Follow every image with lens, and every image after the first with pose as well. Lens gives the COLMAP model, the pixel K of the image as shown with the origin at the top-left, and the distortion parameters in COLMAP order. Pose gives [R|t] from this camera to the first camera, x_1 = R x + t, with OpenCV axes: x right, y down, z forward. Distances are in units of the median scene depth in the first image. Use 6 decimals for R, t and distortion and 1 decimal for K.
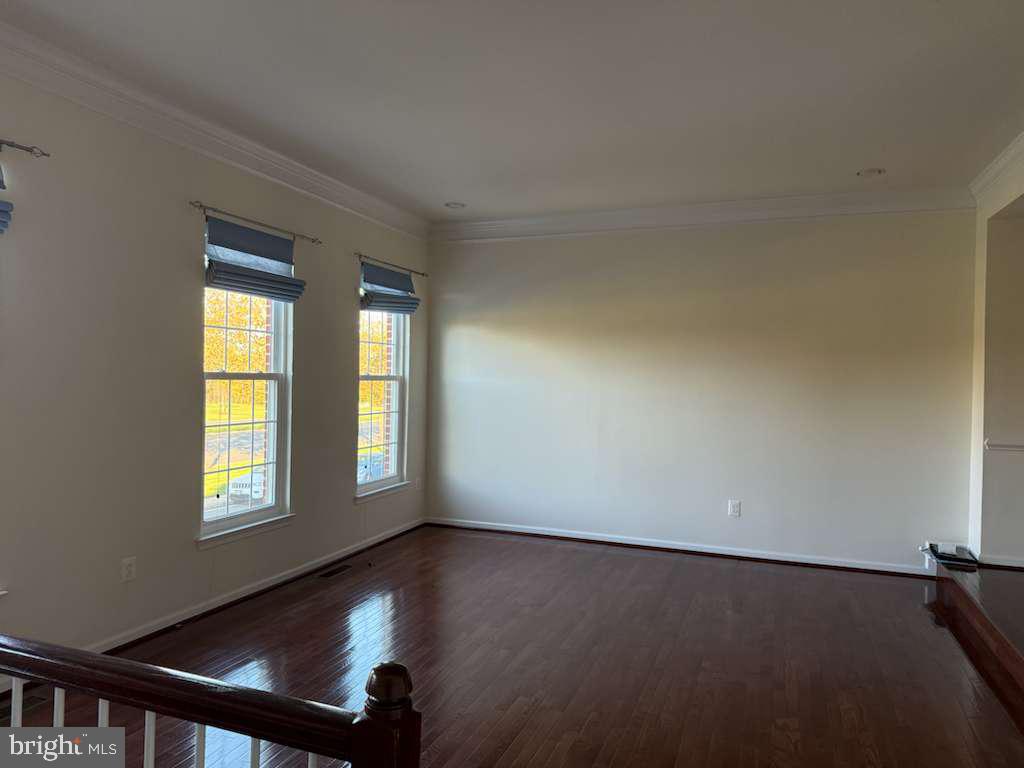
lens RADIAL K [[713.8, 0, 514.5], [0, 713.8, 381.2], [0, 0, 1]] dist [0.035826, -0.032713]
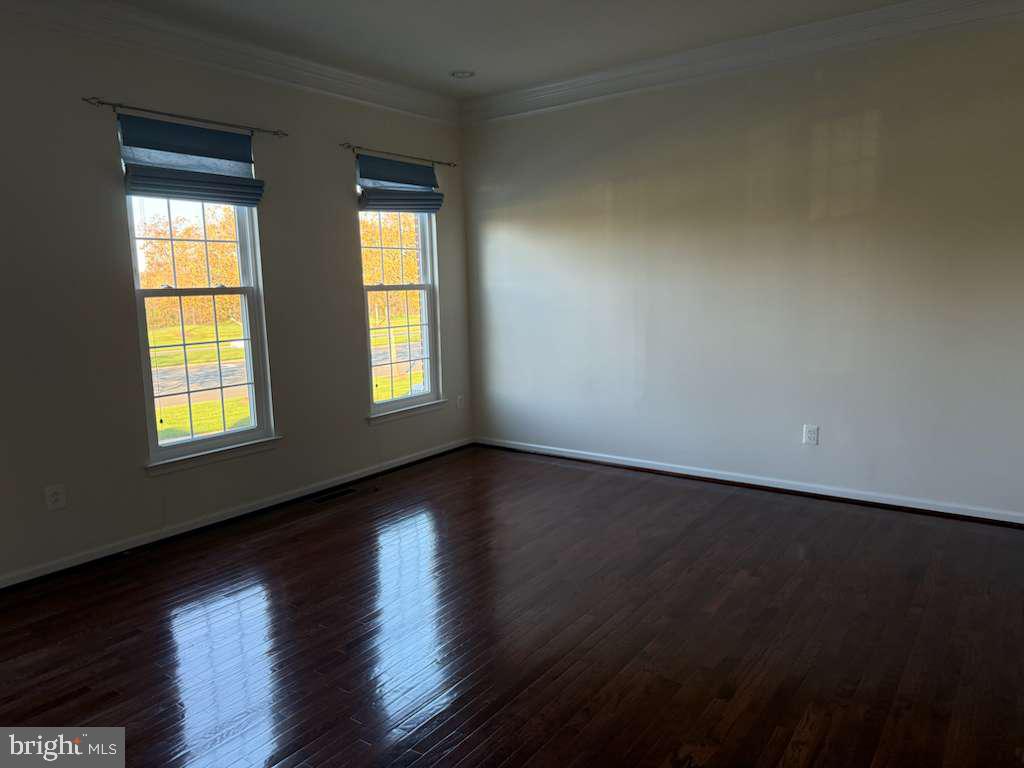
lens RADIAL K [[713.8, 0, 513.7], [0, 713.8, 388.0], [0, 0, 1]] dist [0.035826, -0.032713]
pose [[0.960053, -0.003572, -0.279796, 0.218506], [0.043176, 0.989835, 0.135510, 0.006002], [0.276467, -0.142177, 0.950448, 0.173706]]
